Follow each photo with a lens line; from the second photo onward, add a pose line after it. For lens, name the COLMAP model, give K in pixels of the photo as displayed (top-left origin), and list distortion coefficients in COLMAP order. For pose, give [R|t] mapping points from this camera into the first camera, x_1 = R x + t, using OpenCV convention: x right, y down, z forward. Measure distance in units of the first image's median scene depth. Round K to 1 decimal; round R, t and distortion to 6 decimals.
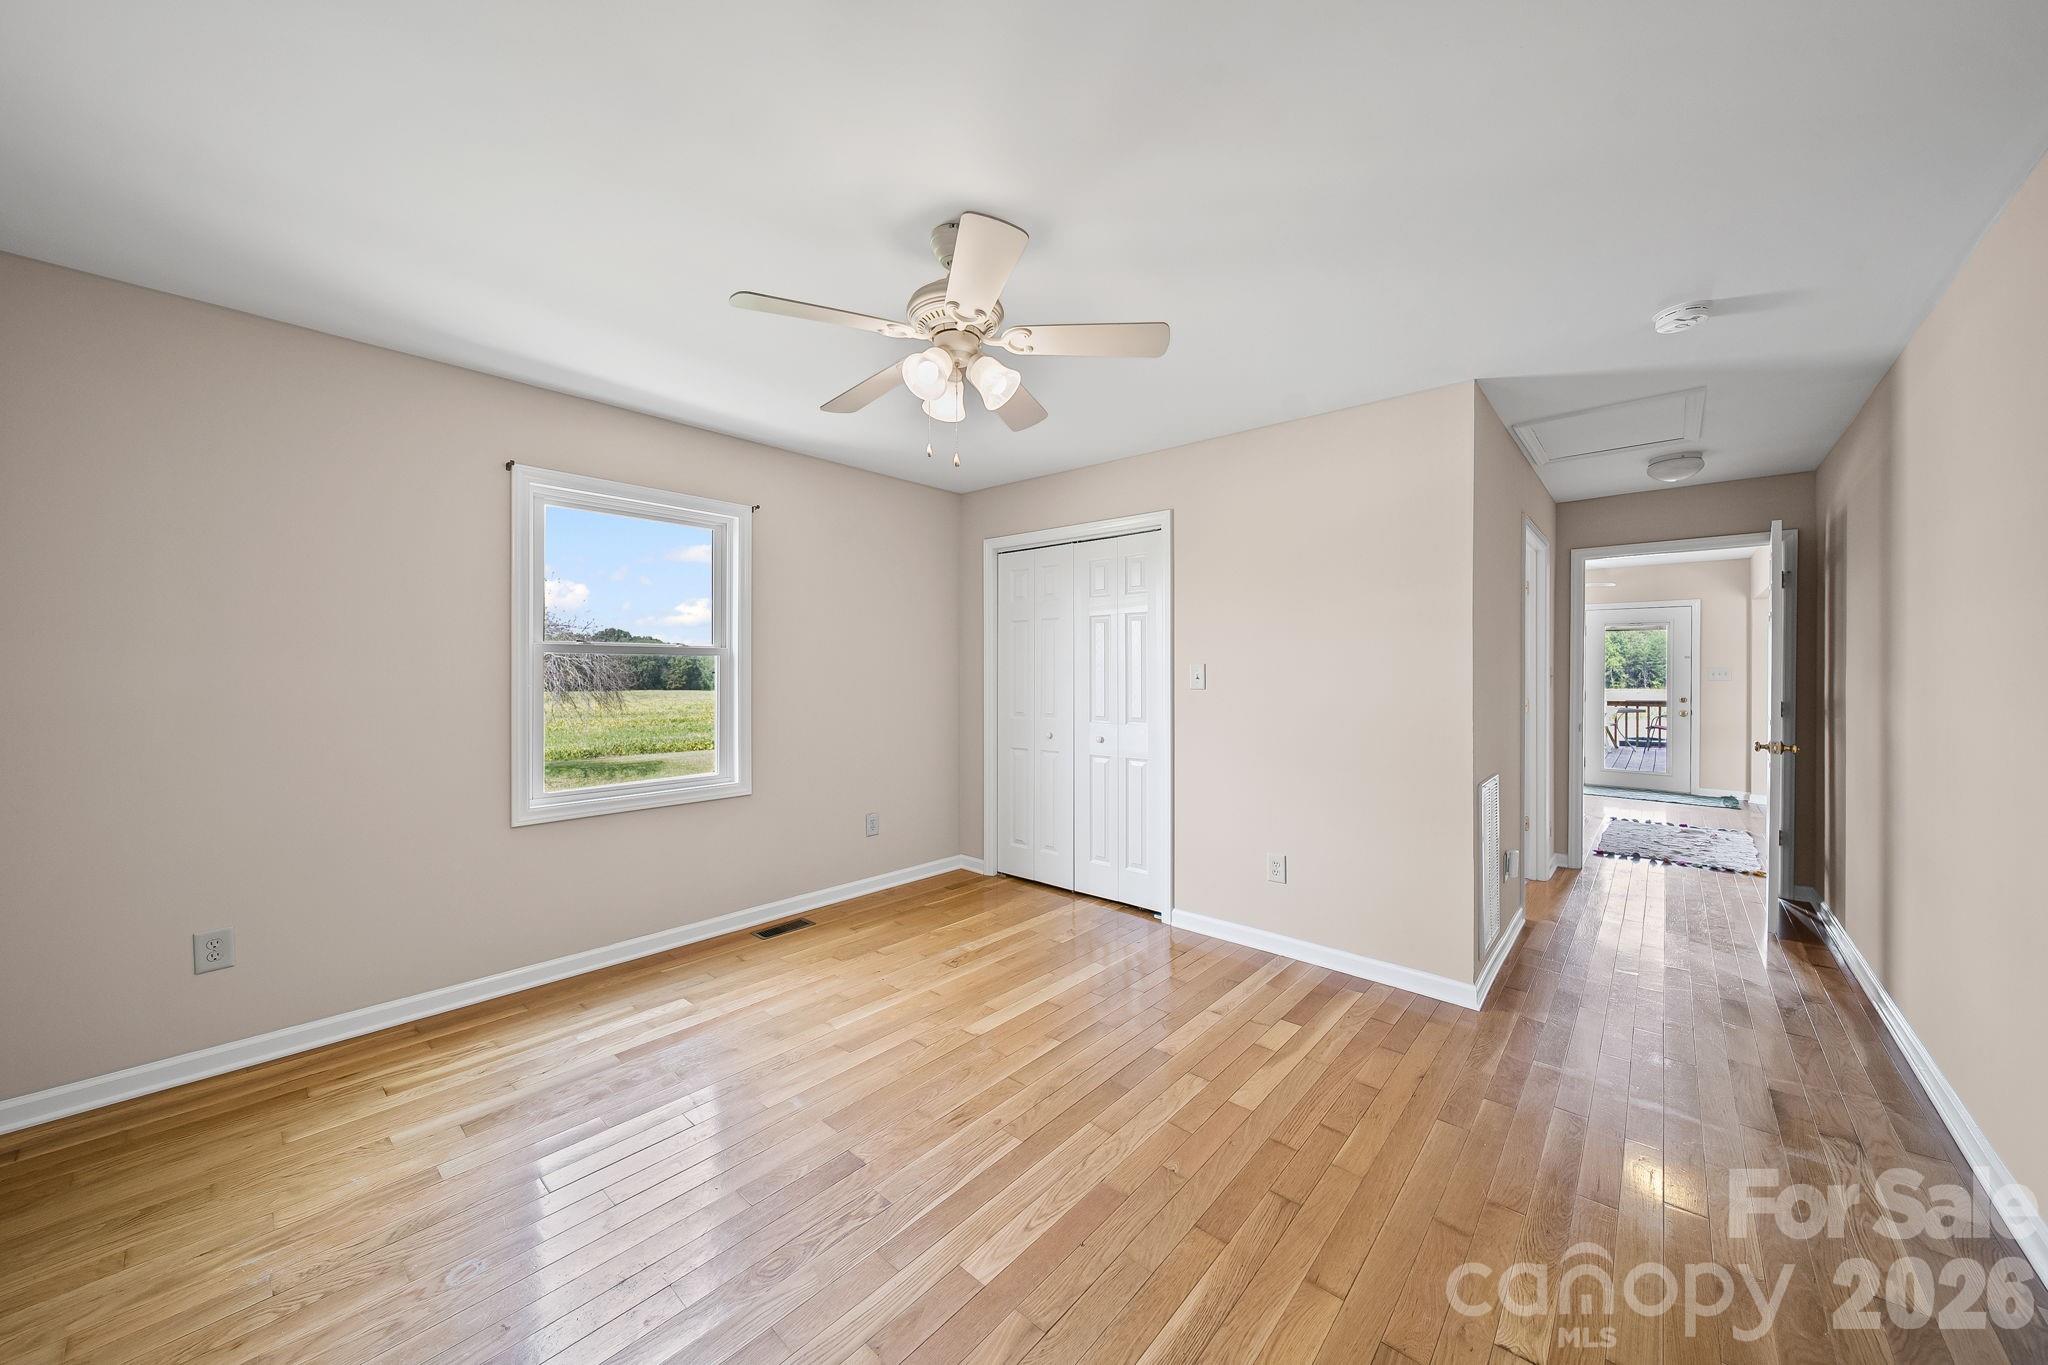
lens RADIAL K [[728.9, 0, 1027.3], [0, 728.9, 651.6], [0, 0, 1]] dist [0.000148, -0.000052]
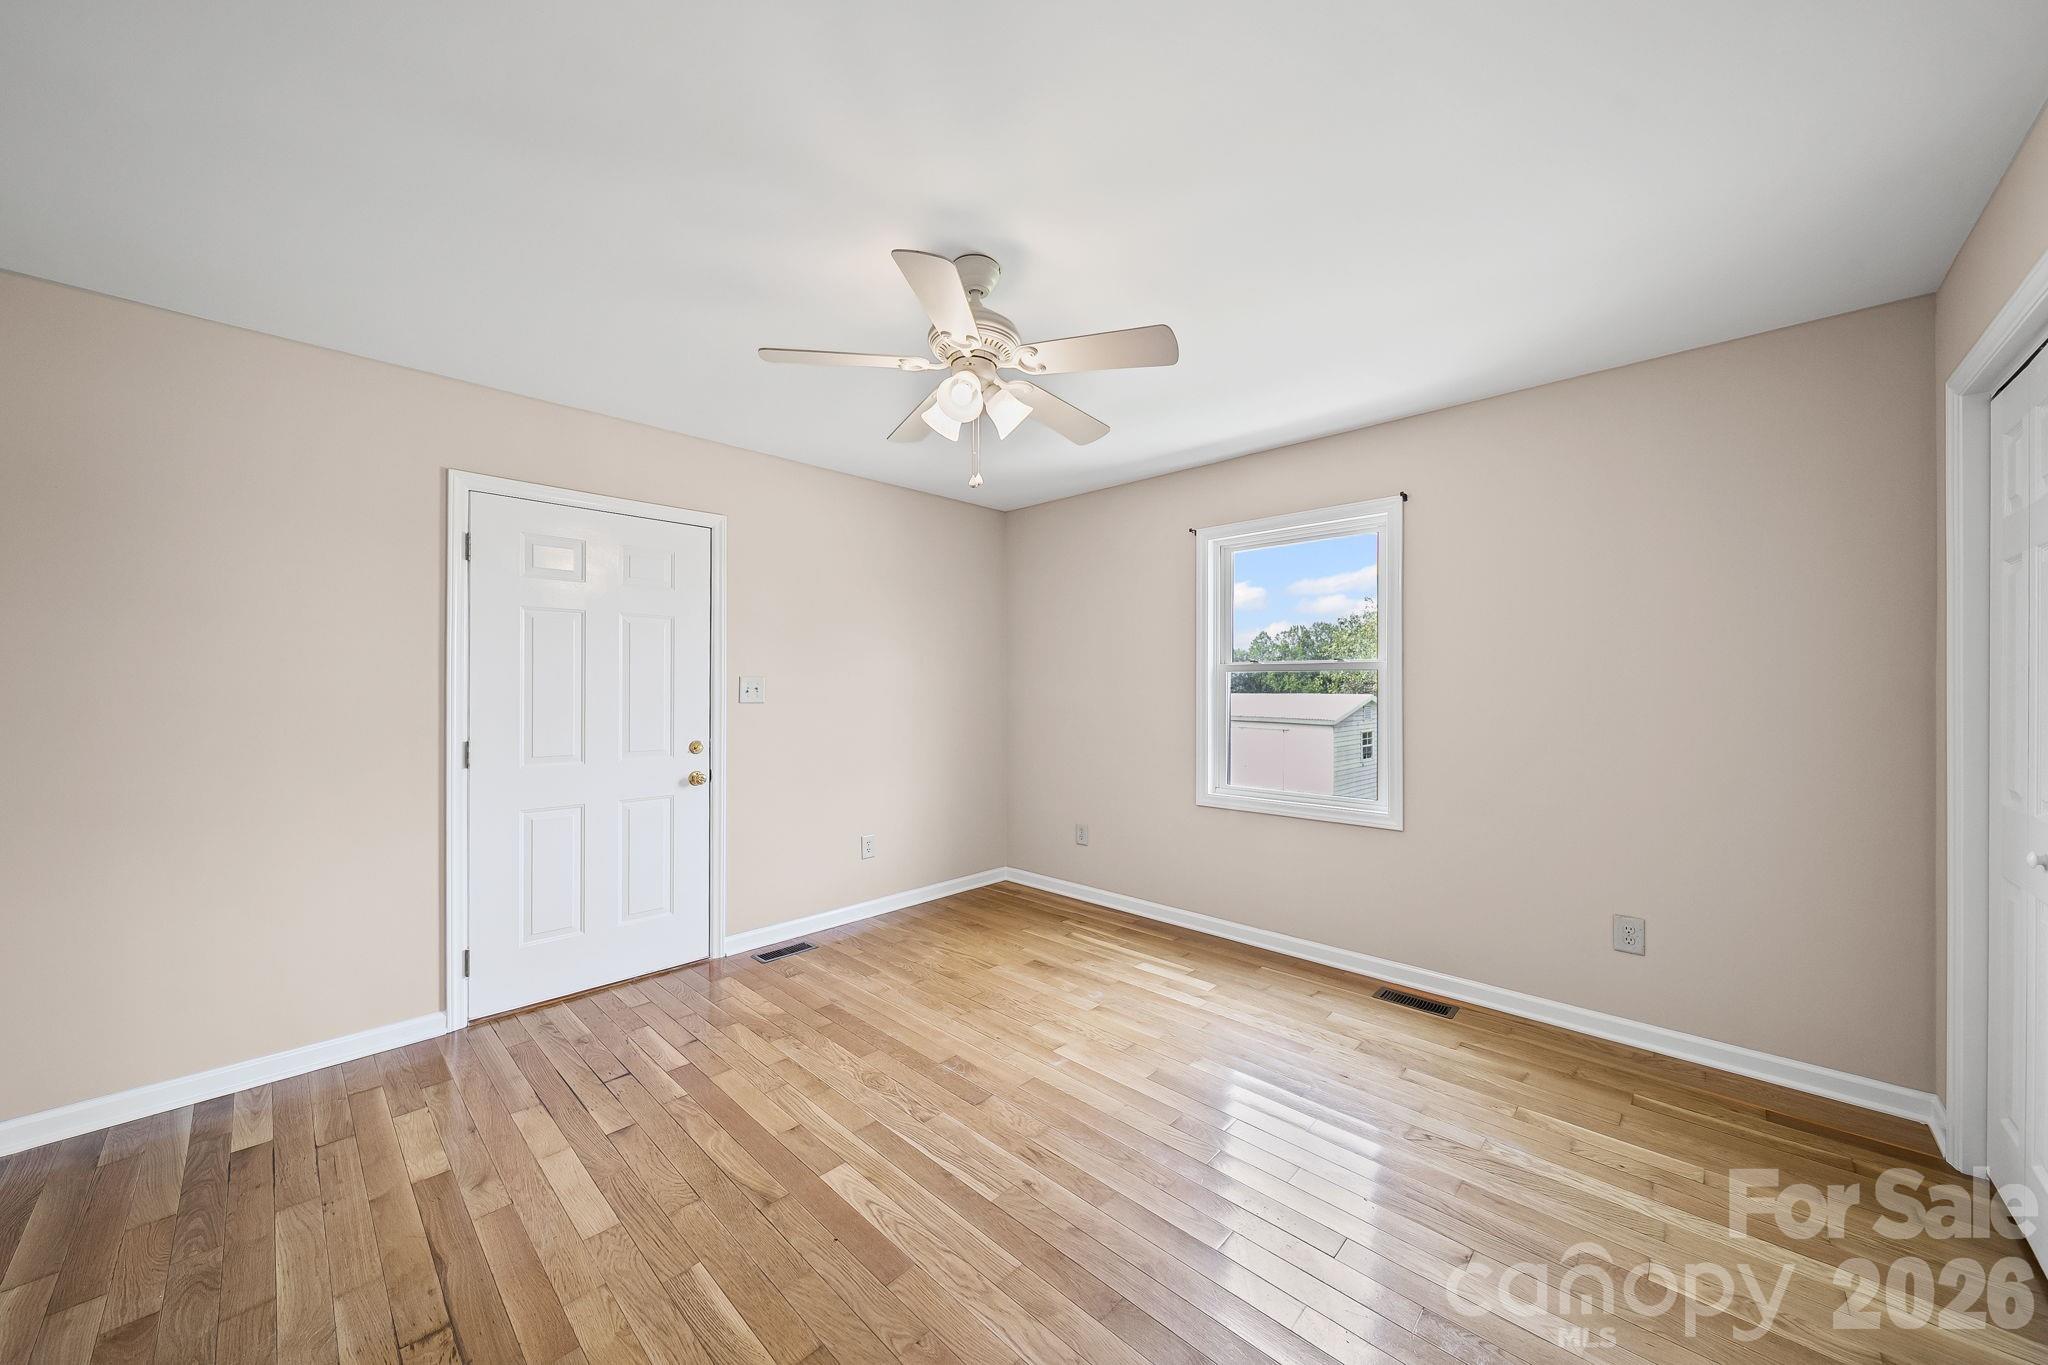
lens RADIAL K [[728.9, 0, 1027.3], [0, 728.9, 651.6], [0, 0, 1]] dist [0.000148, -0.000052]
pose [[-0.052600, -0.051888, -0.997267, 0.687437], [0.025801, 0.998245, -0.053300, 0.027331], [0.998282, -0.028534, -0.051169, 0.817767]]
